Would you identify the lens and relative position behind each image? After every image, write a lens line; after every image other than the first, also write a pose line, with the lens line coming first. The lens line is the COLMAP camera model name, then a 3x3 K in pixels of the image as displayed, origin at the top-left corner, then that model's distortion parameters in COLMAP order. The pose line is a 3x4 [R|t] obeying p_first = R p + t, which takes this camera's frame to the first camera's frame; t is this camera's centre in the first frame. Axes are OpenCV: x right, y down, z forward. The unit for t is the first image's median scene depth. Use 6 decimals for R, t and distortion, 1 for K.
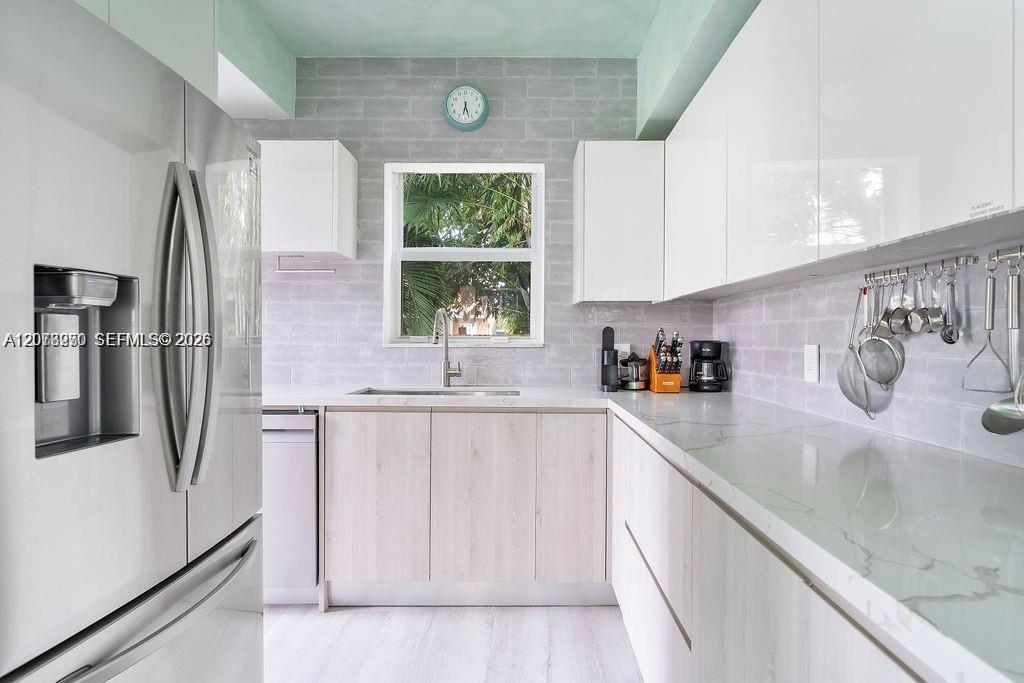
lens RADIAL K [[592.7, 0, 515.8], [0, 592.7, 347.1], [0, 0, 1]] dist [-0.006820, 0.000108]
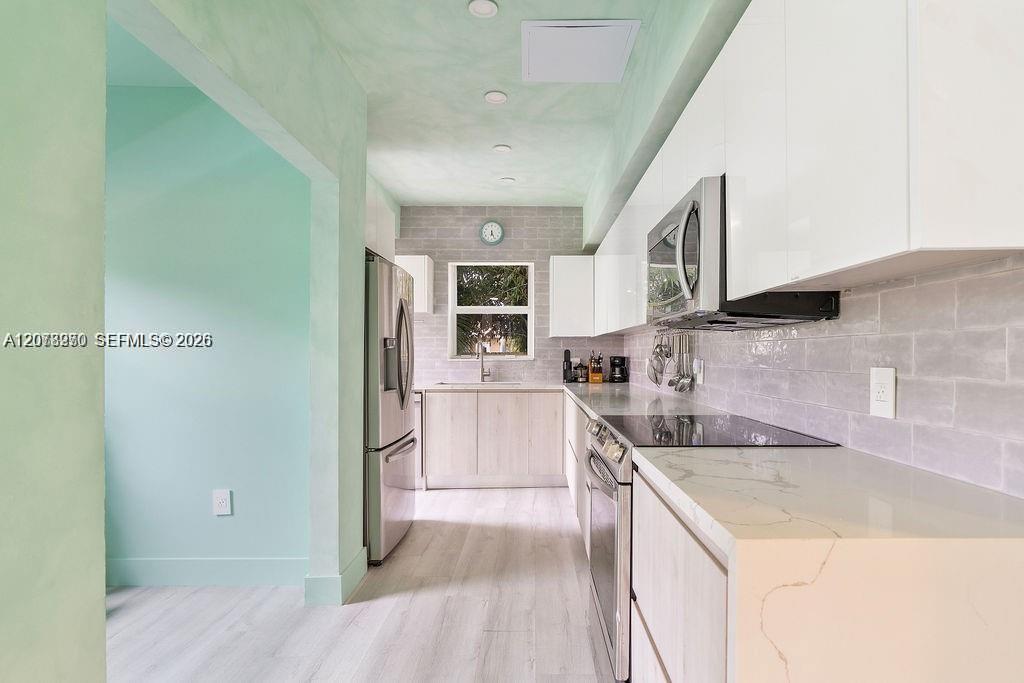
lens RADIAL K [[517.2, 0, 553.0], [0, 517.2, 352.4], [0, 0, 1]] dist [-0.002534, 0.001924]
pose [[0.998284, -0.005739, 0.058277, 0.012000], [0.006725, 0.999837, -0.016731, 0.002746], [-0.058172, 0.017095, 0.998160, -0.680721]]
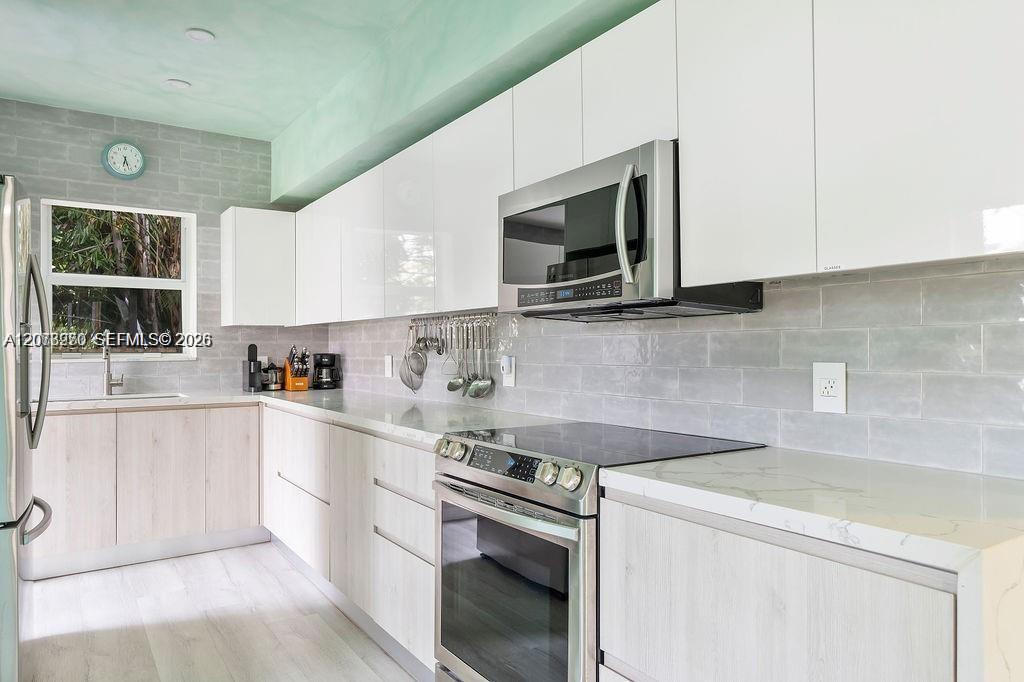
lens RADIAL K [[662.8, 0, 510.7], [0, 662.8, 339.1], [0, 0, 1]] dist [0.001650, 0.001394]
pose [[0.819750, -0.000140, 0.572721, -0.224553], [0.016438, 0.999594, -0.023283, -0.000967], [-0.572485, 0.028500, 0.819420, -0.561219]]
